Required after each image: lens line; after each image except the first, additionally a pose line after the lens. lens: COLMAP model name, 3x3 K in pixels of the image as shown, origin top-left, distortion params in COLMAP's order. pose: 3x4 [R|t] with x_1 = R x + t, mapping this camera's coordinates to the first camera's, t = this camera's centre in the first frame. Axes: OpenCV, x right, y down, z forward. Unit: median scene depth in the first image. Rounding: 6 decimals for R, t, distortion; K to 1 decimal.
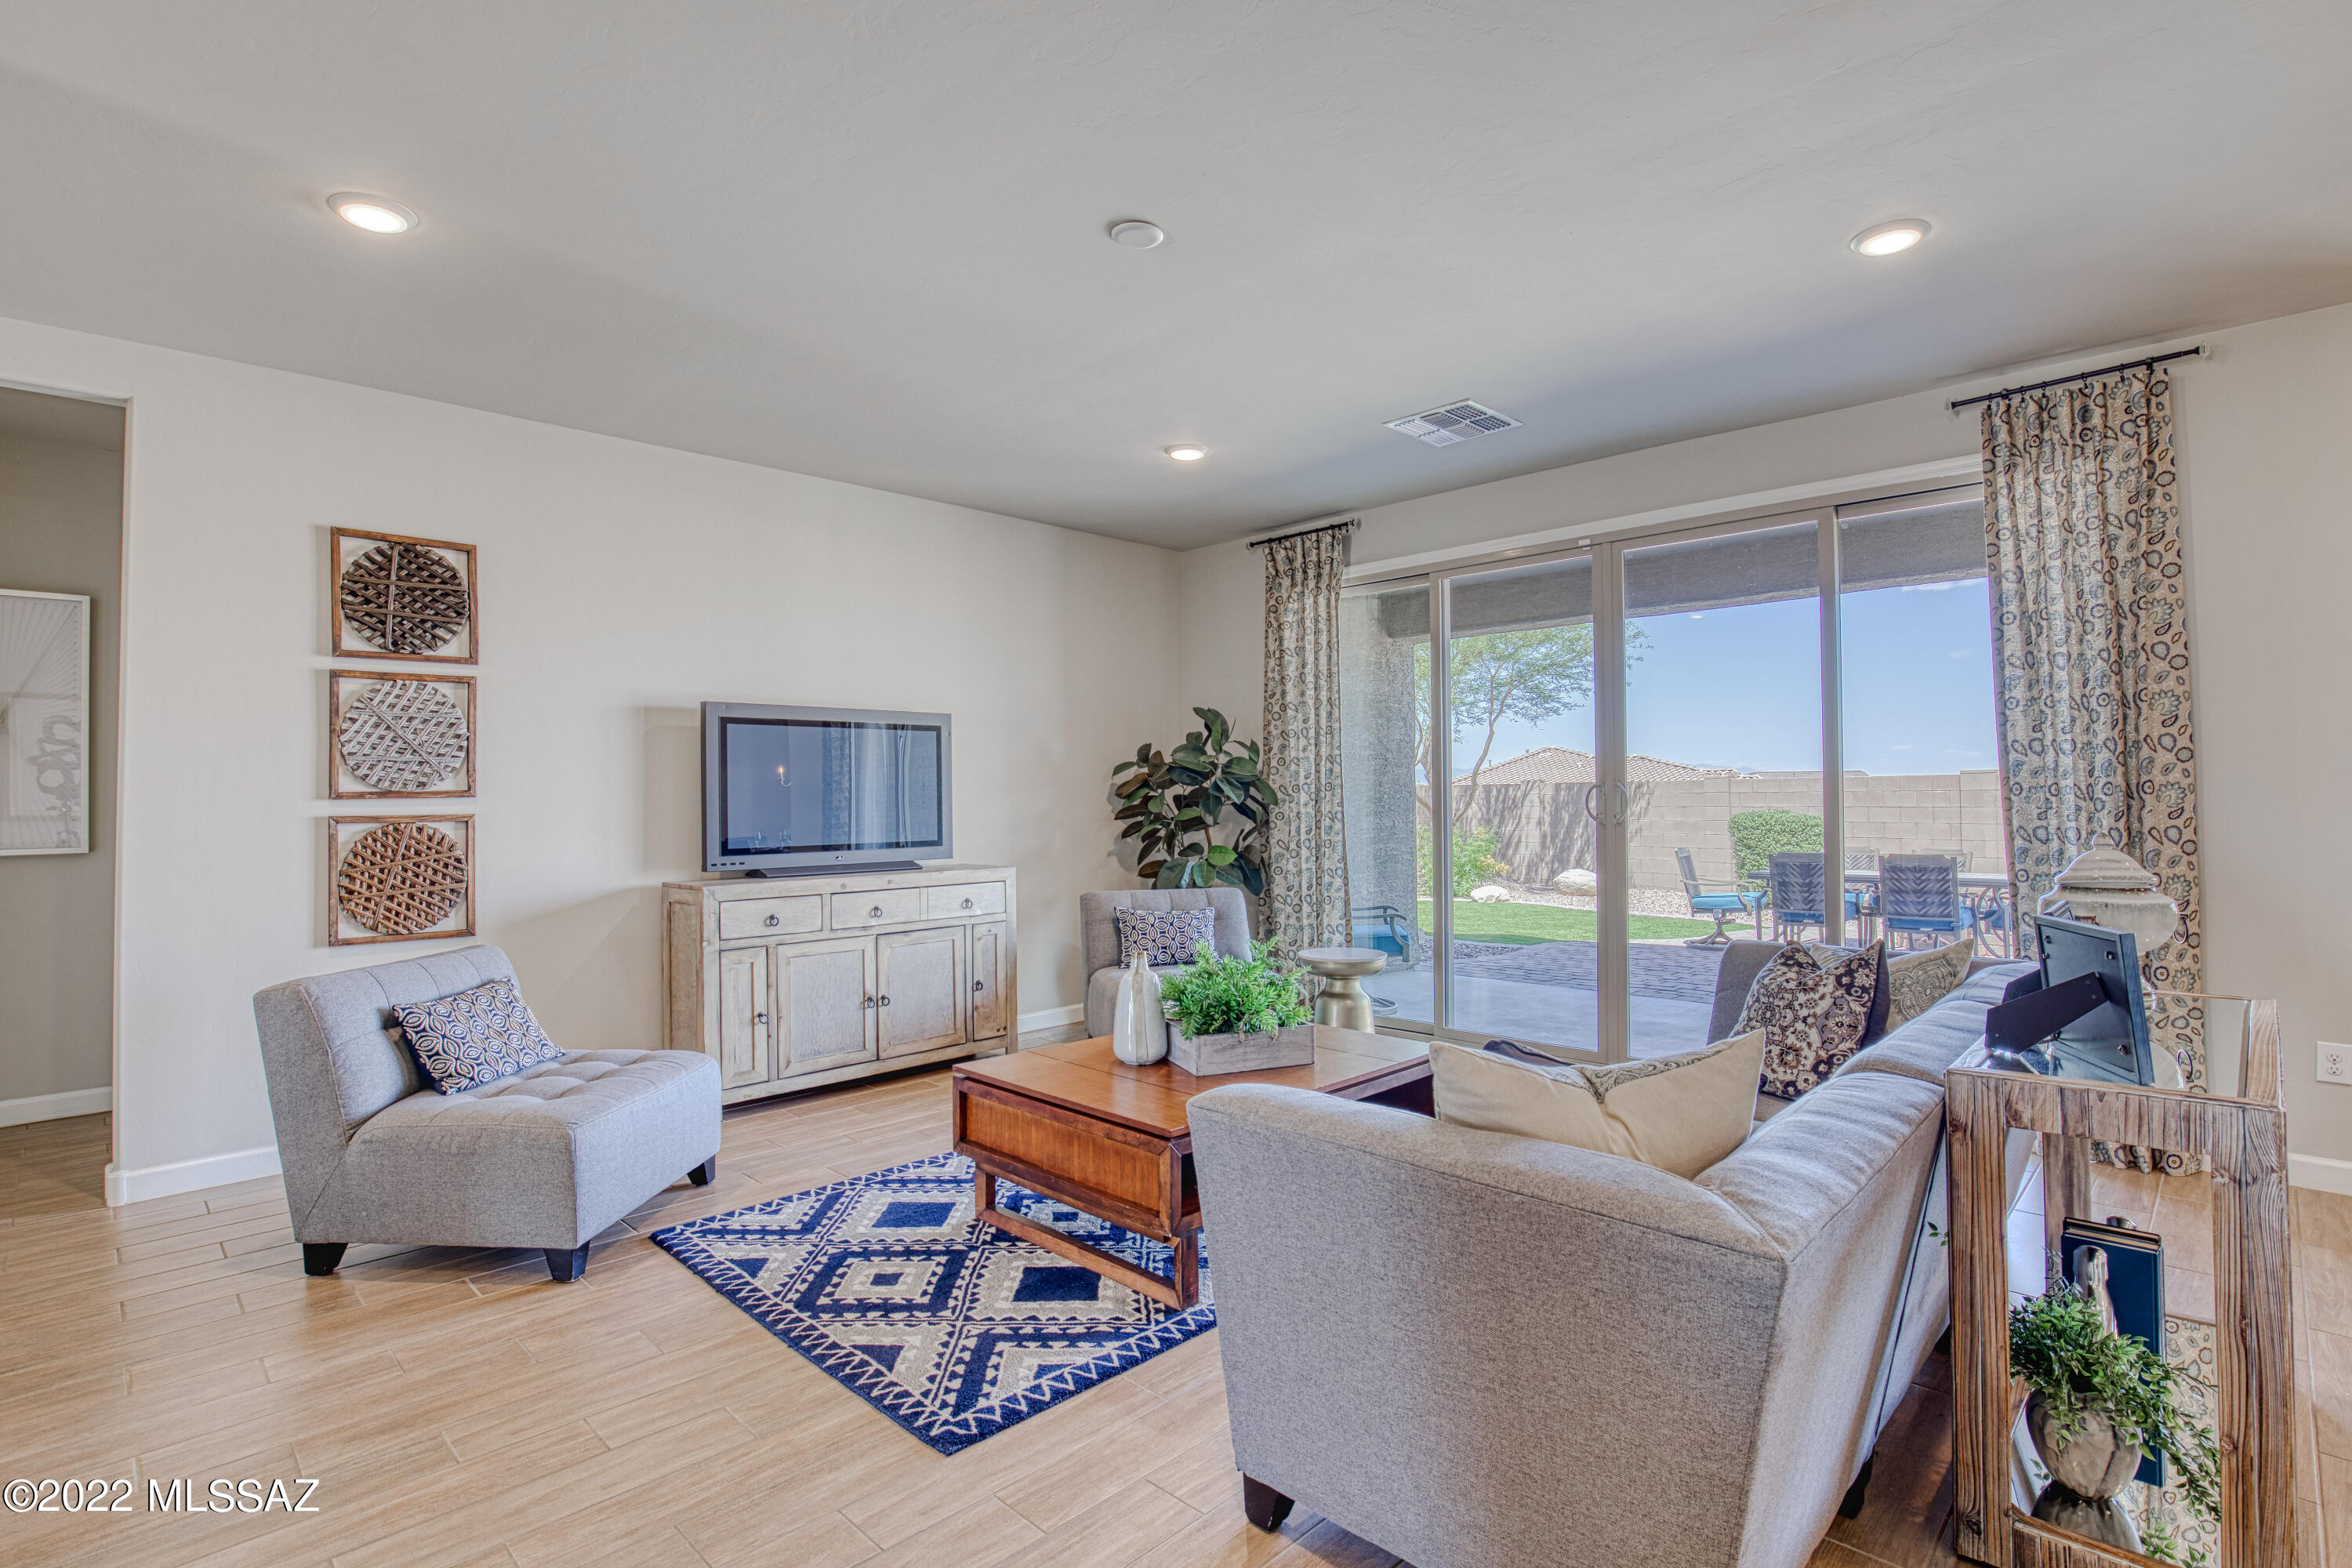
lens RADIAL K [[1081.8, 0, 1183.7], [0, 1081.8, 775.8], [0, 0, 1]] dist [-0.035724, 0.003009]
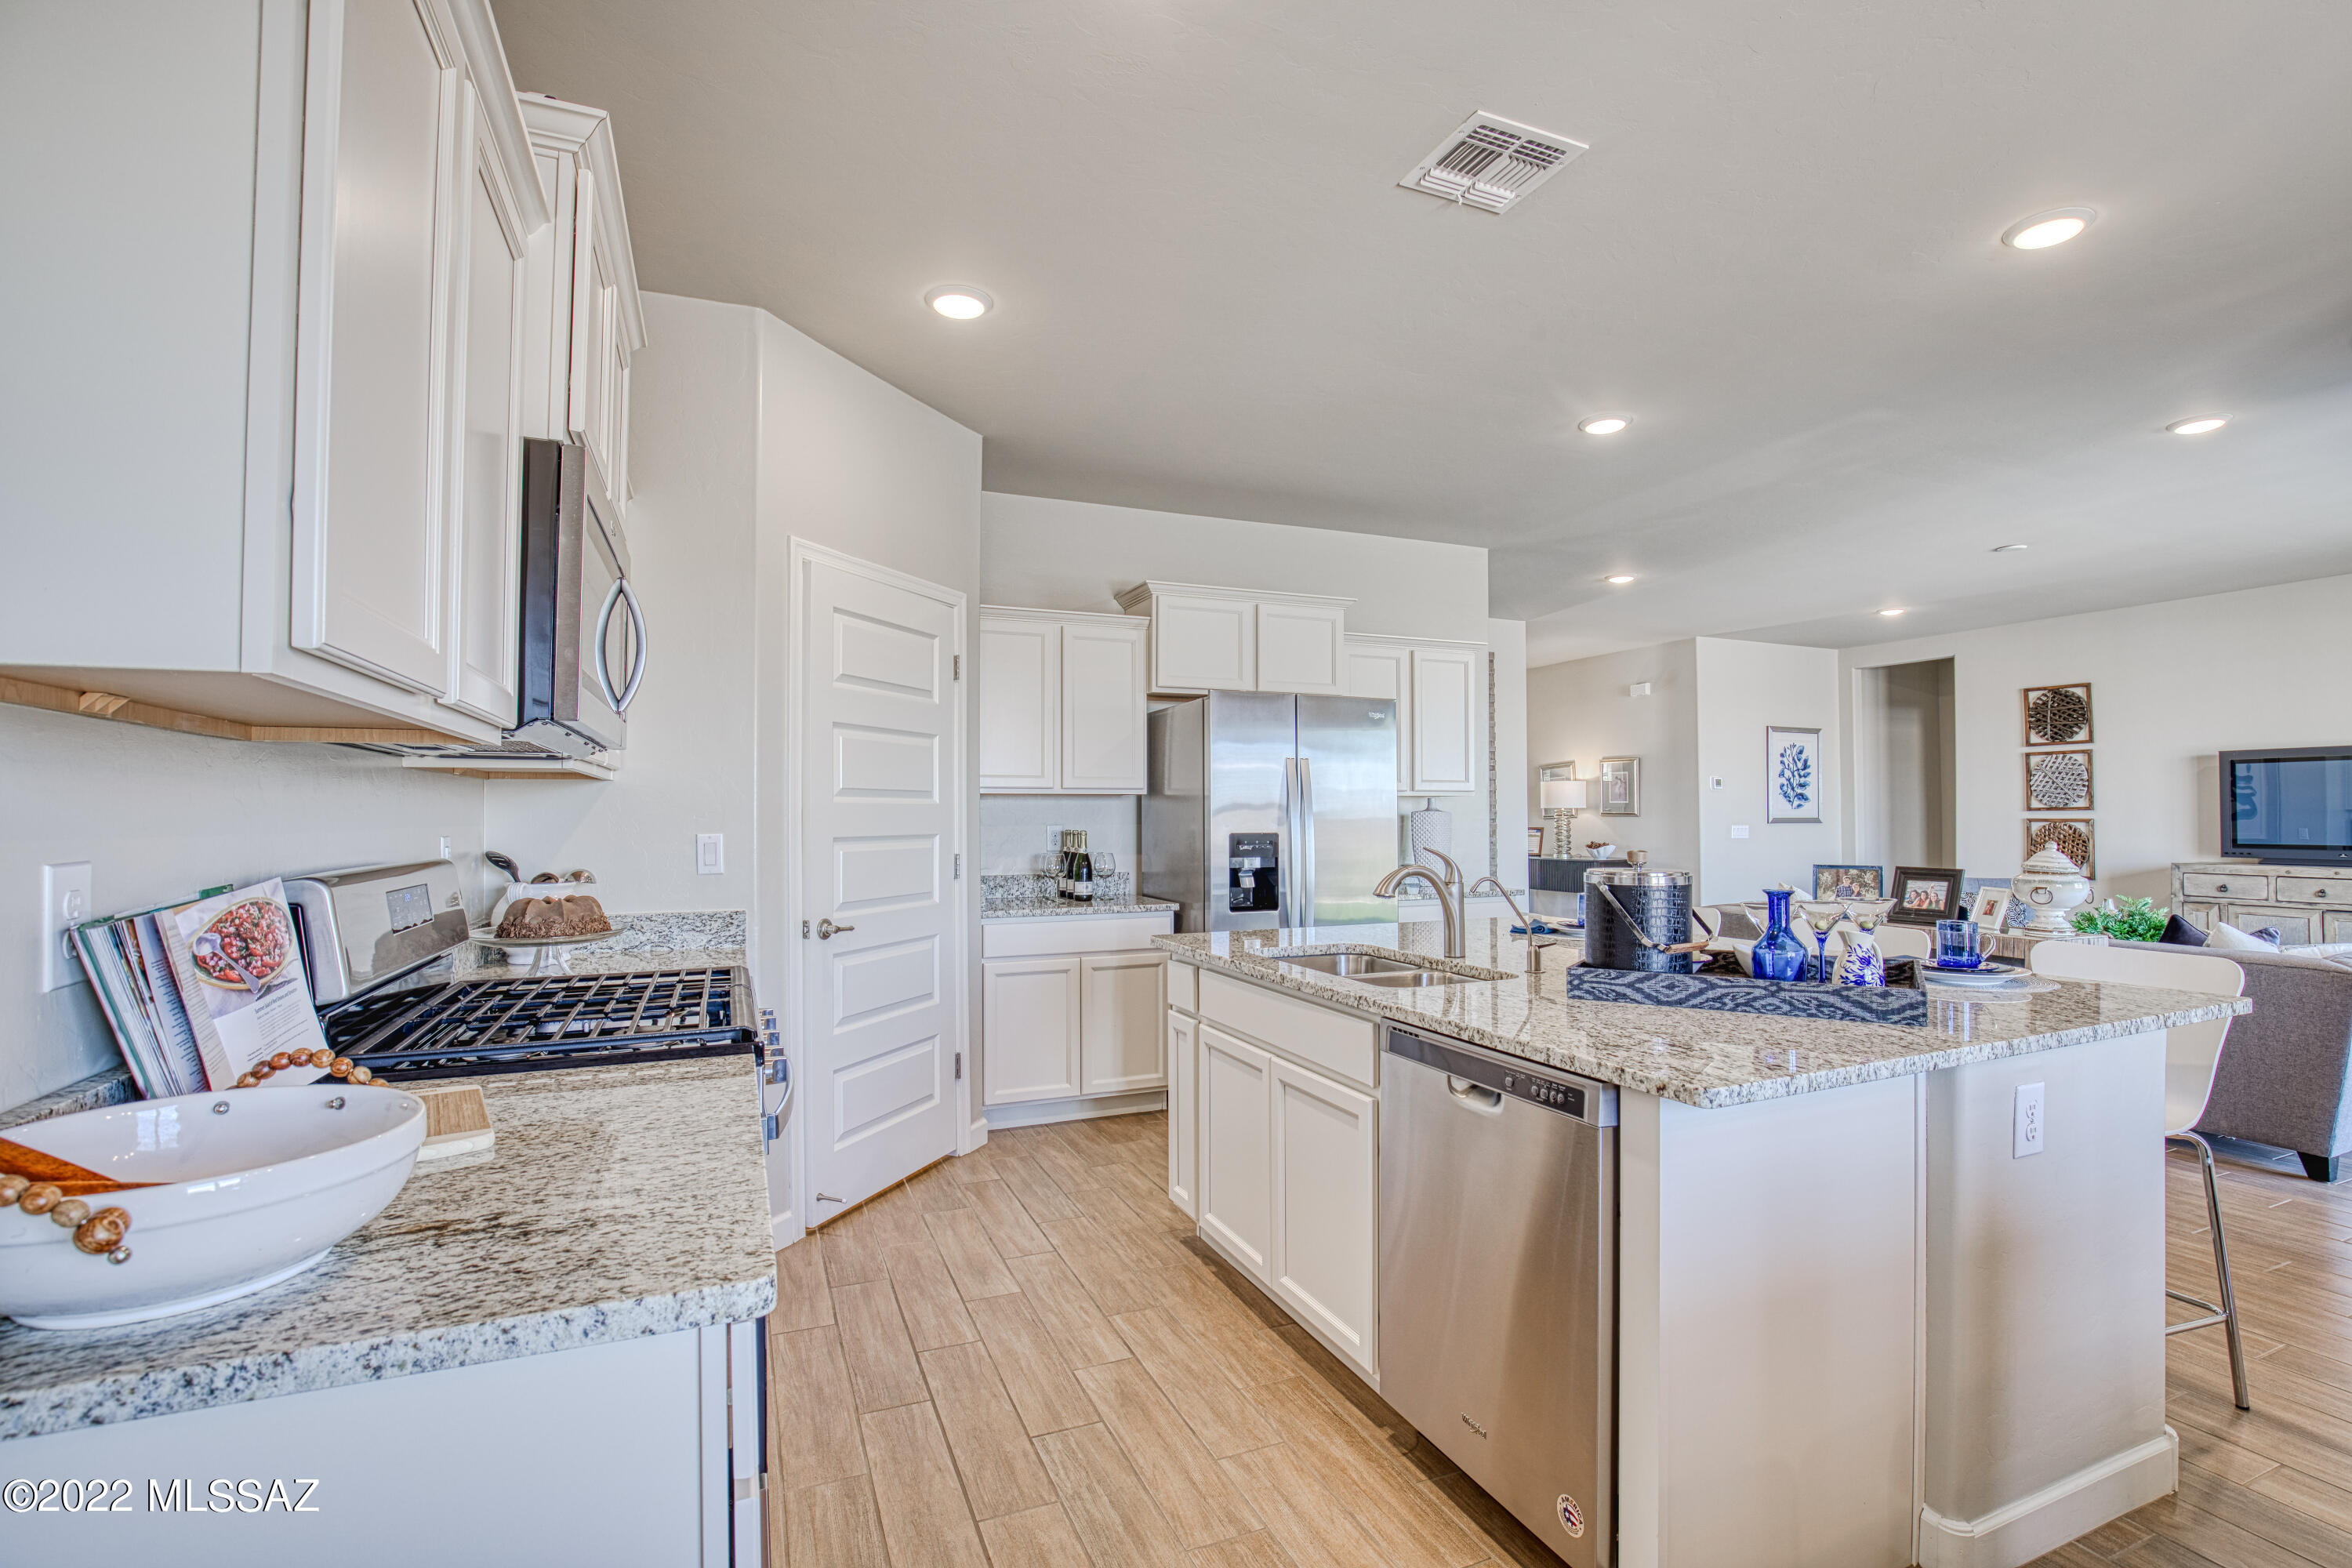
lens RADIAL K [[1081.8, 0, 1178.2], [0, 1081.8, 791.3], [0, 0, 1]] dist [-0.035724, 0.003009]
pose [[-0.367058, -0.009218, -0.930152, 1.769558], [0.020808, 0.999619, -0.018117, -0.015027], [0.929965, -0.026005, -0.366726, 0.141845]]
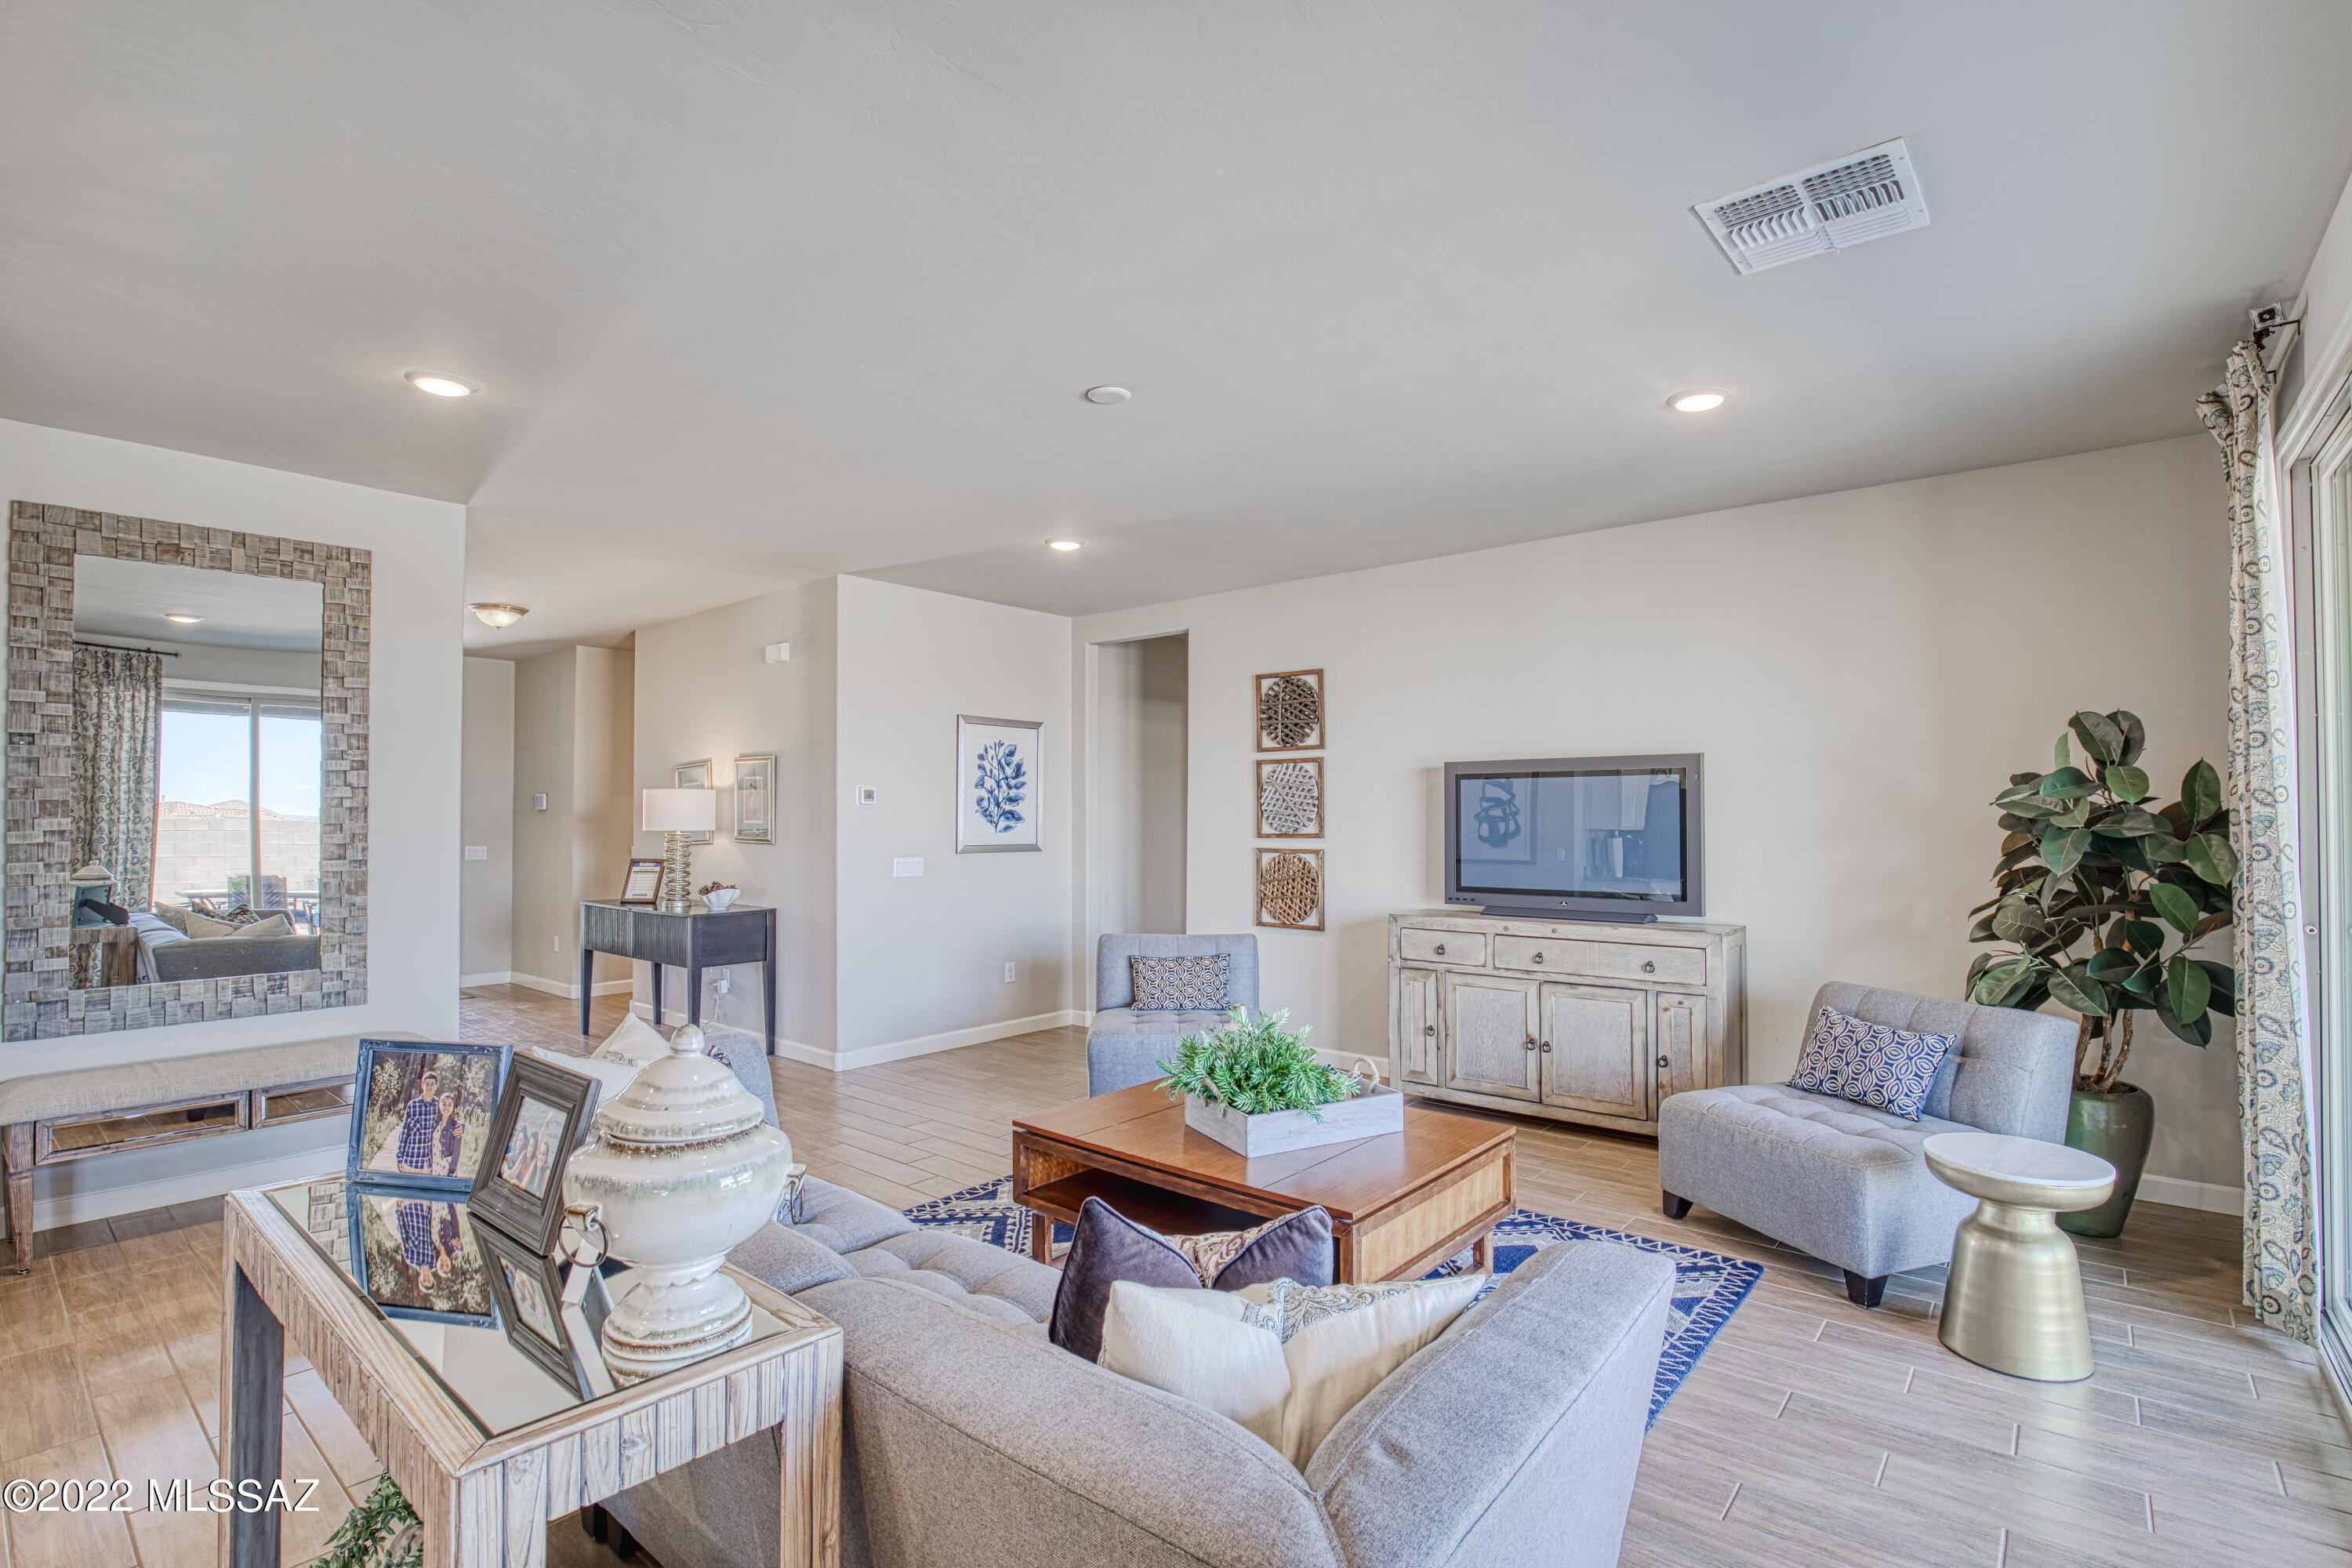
lens RADIAL K [[1081.8, 0, 1225.7], [0, 1081.8, 788.2], [0, 0, 1]] dist [-0.035724, 0.003009]
pose [[0.118964, -0.015739, -0.992774, 0.816224], [0.017027, 0.999760, -0.013809, -0.030900], [0.992753, -0.015261, 0.119203, 0.686032]]
